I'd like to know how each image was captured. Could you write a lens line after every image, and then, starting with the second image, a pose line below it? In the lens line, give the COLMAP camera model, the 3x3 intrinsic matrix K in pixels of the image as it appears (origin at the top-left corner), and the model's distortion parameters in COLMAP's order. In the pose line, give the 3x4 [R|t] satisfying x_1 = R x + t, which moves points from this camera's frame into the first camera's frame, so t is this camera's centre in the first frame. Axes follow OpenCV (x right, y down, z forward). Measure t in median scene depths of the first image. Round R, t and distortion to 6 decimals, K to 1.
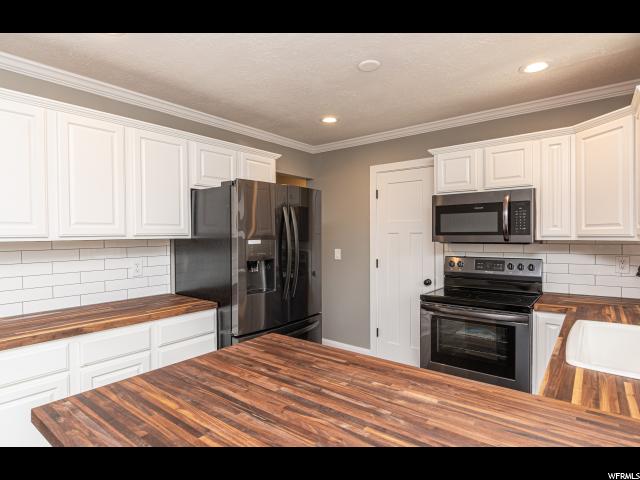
lens RADIAL K [[348.0, 0, 309.3], [0, 348.0, 240.4], [0, 0, 1]] dist [-0.002989, -0.000776]
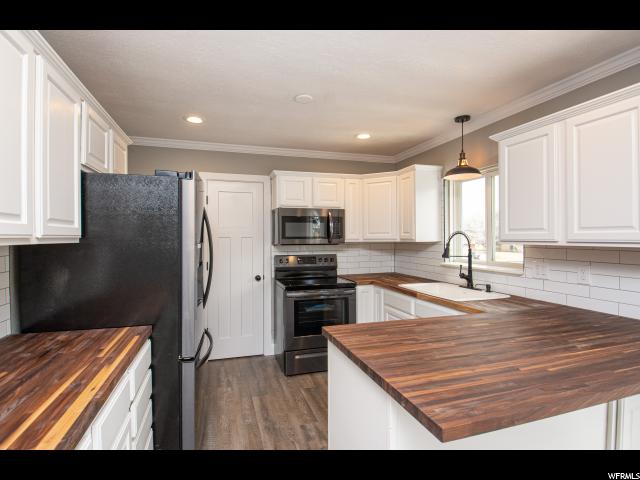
lens RADIAL K [[318.5, 0, 313.7], [0, 318.5, 239.2], [0, 0, 1]] dist [0.000143, -0.000320]
pose [[0.568691, 0.000716, 0.822551, -0.585199], [0.013025, 0.999866, -0.009875, -0.000839], [-0.822448, 0.016329, 0.568605, 0.278468]]
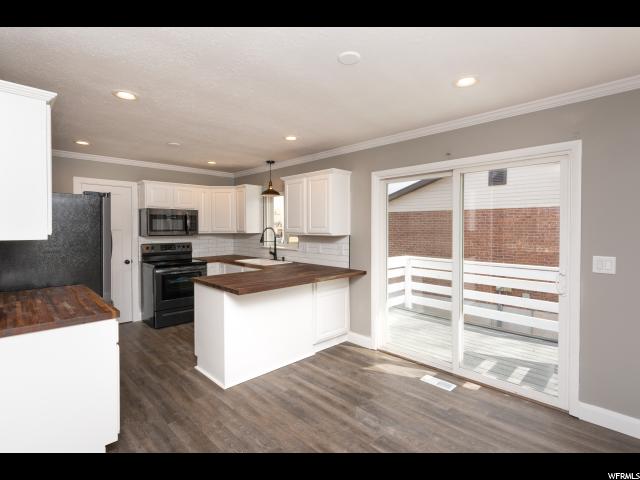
lens RADIAL K [[301.7, 0, 303.2], [0, 301.7, 238.7], [0, 0, 1]] dist [-0.000244, -0.000074]
pose [[0.150962, -0.024342, 0.988240, -1.108116], [0.014163, 0.999647, 0.022460, -0.001232], [-0.988438, 0.010606, 0.151253, 0.034797]]
